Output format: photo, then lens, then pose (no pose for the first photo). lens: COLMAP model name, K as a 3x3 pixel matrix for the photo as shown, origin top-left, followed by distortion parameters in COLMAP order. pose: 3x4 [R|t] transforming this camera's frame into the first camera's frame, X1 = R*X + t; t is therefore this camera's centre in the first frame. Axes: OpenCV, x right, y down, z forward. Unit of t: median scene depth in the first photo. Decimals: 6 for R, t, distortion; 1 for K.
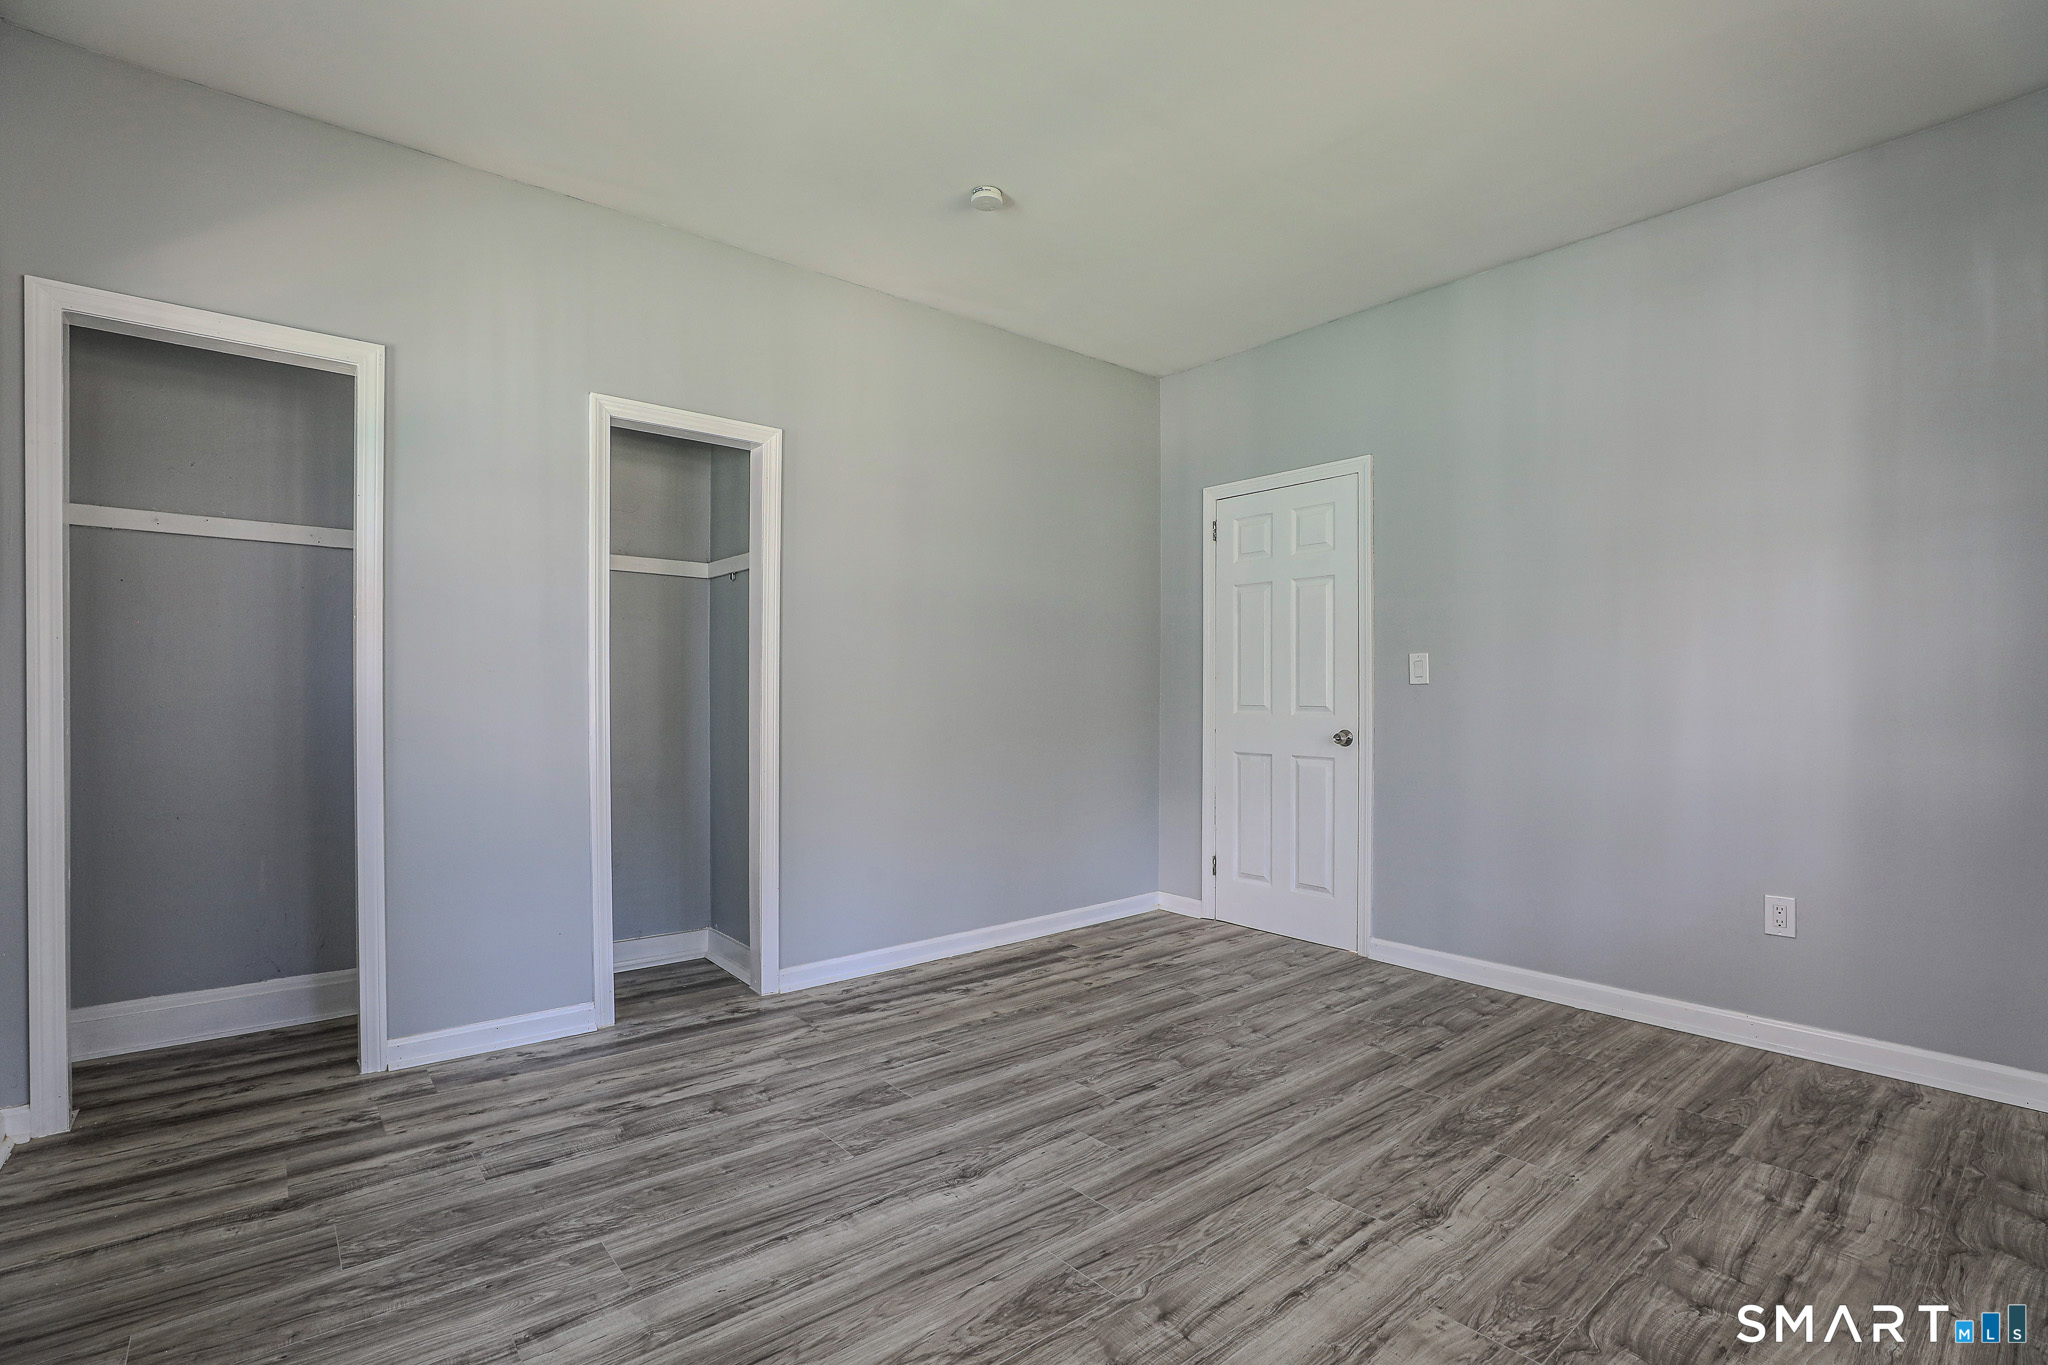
lens RADIAL K [[965.3, 0, 1022.4], [0, 965.3, 682.6], [0, 0, 1]] dist [-0.021647, 0.006637]
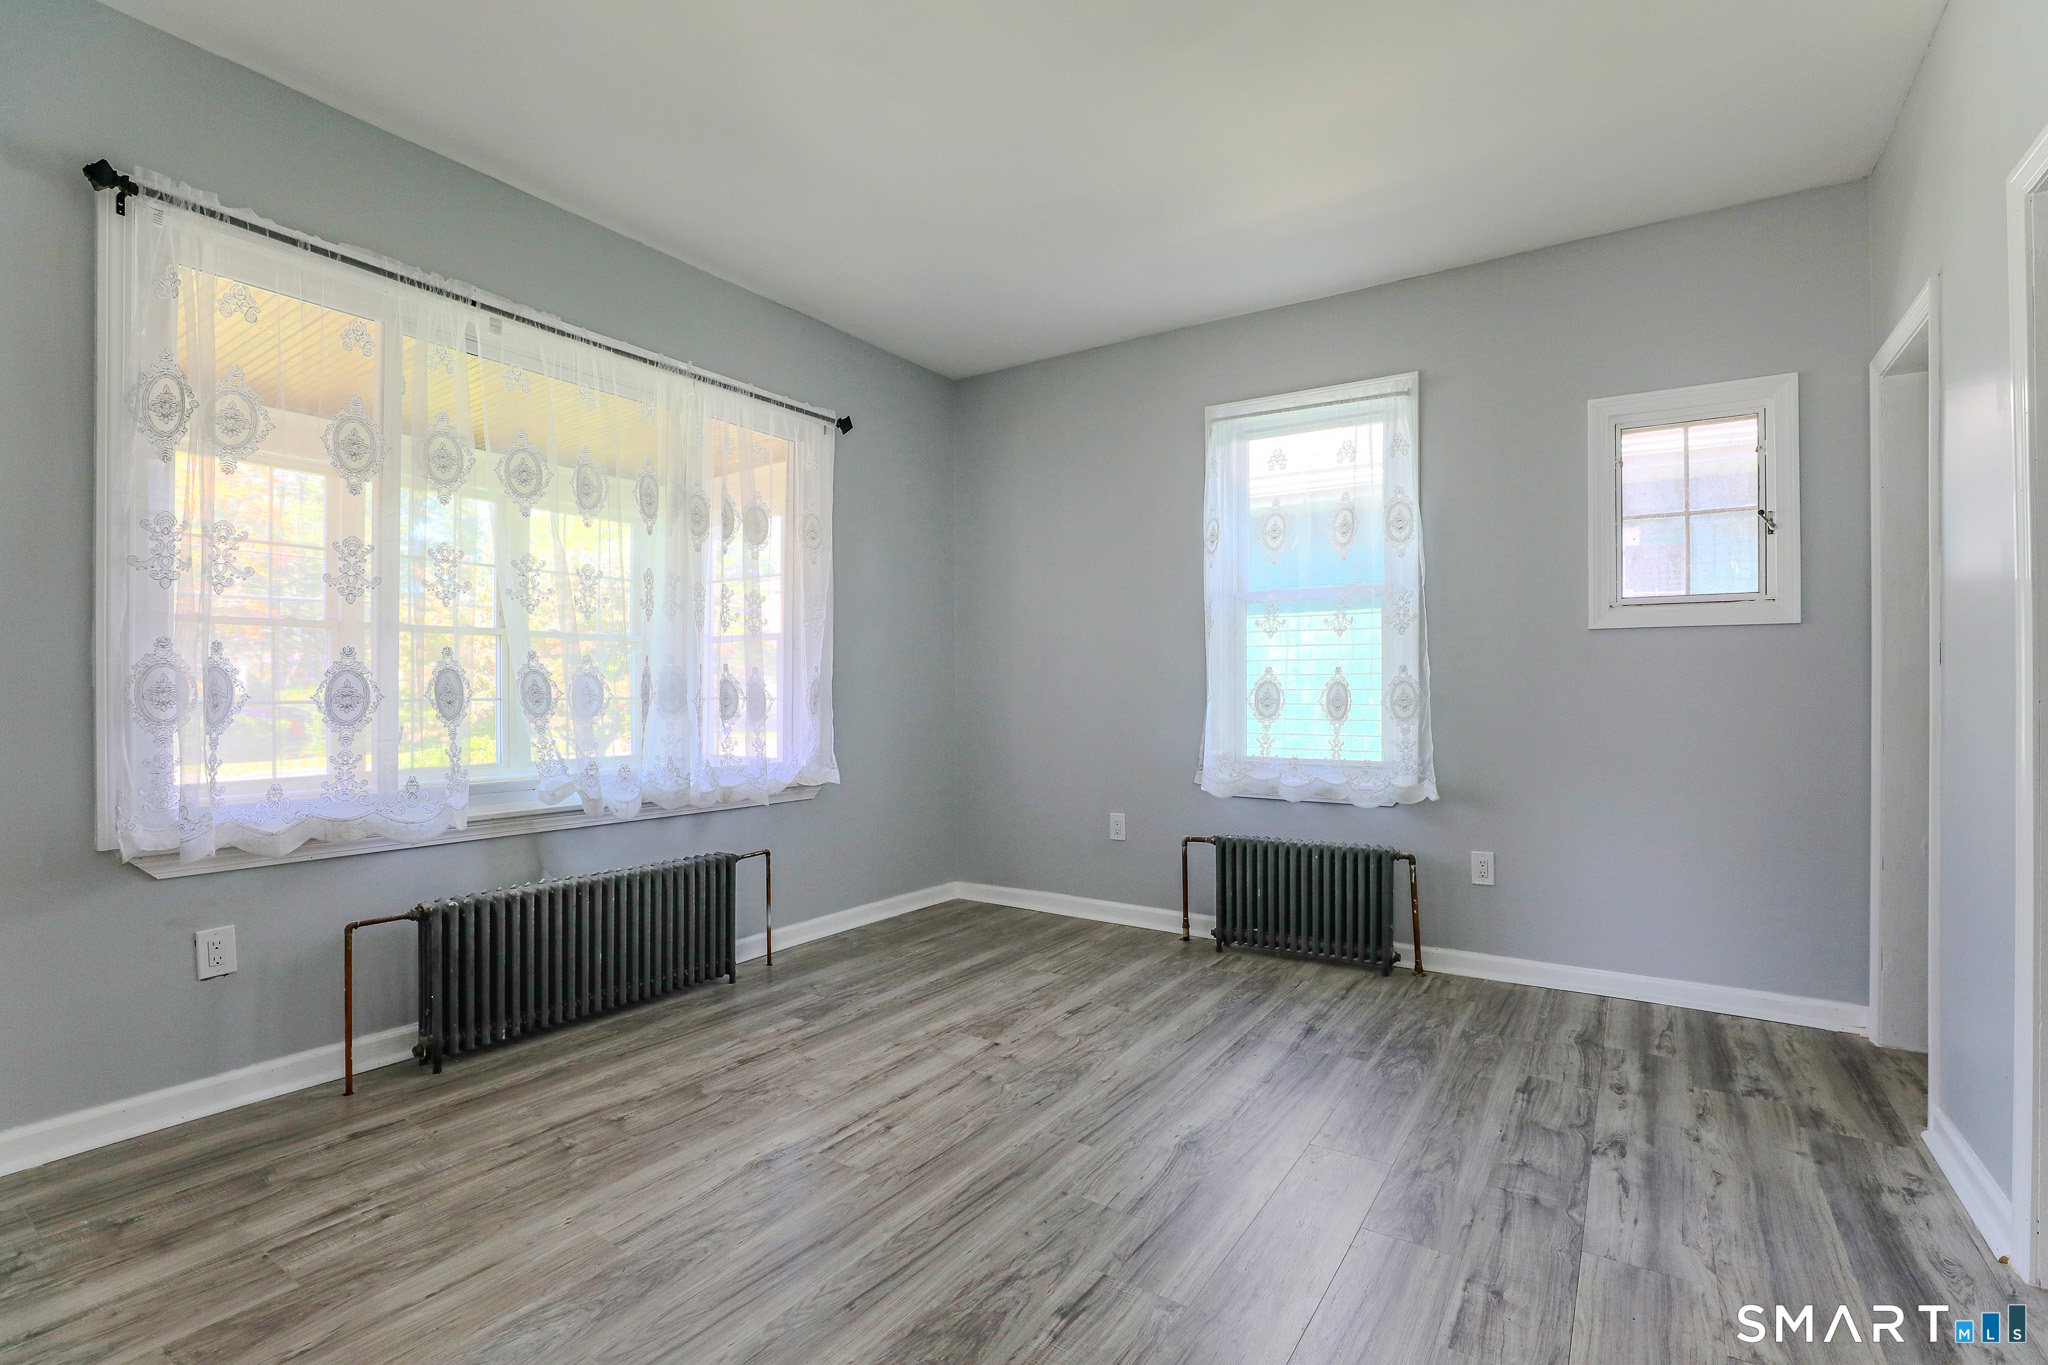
lens RADIAL K [[965.3, 0, 1023.2], [0, 965.3, 697.8], [0, 0, 1]] dist [-0.021647, 0.006637]
pose [[-0.961386, -0.000953, -0.275202, 0.402676], [-0.000306, 0.999997, -0.002394, 0.026509], [0.275204, -0.002217, -0.961383, 1.929811]]
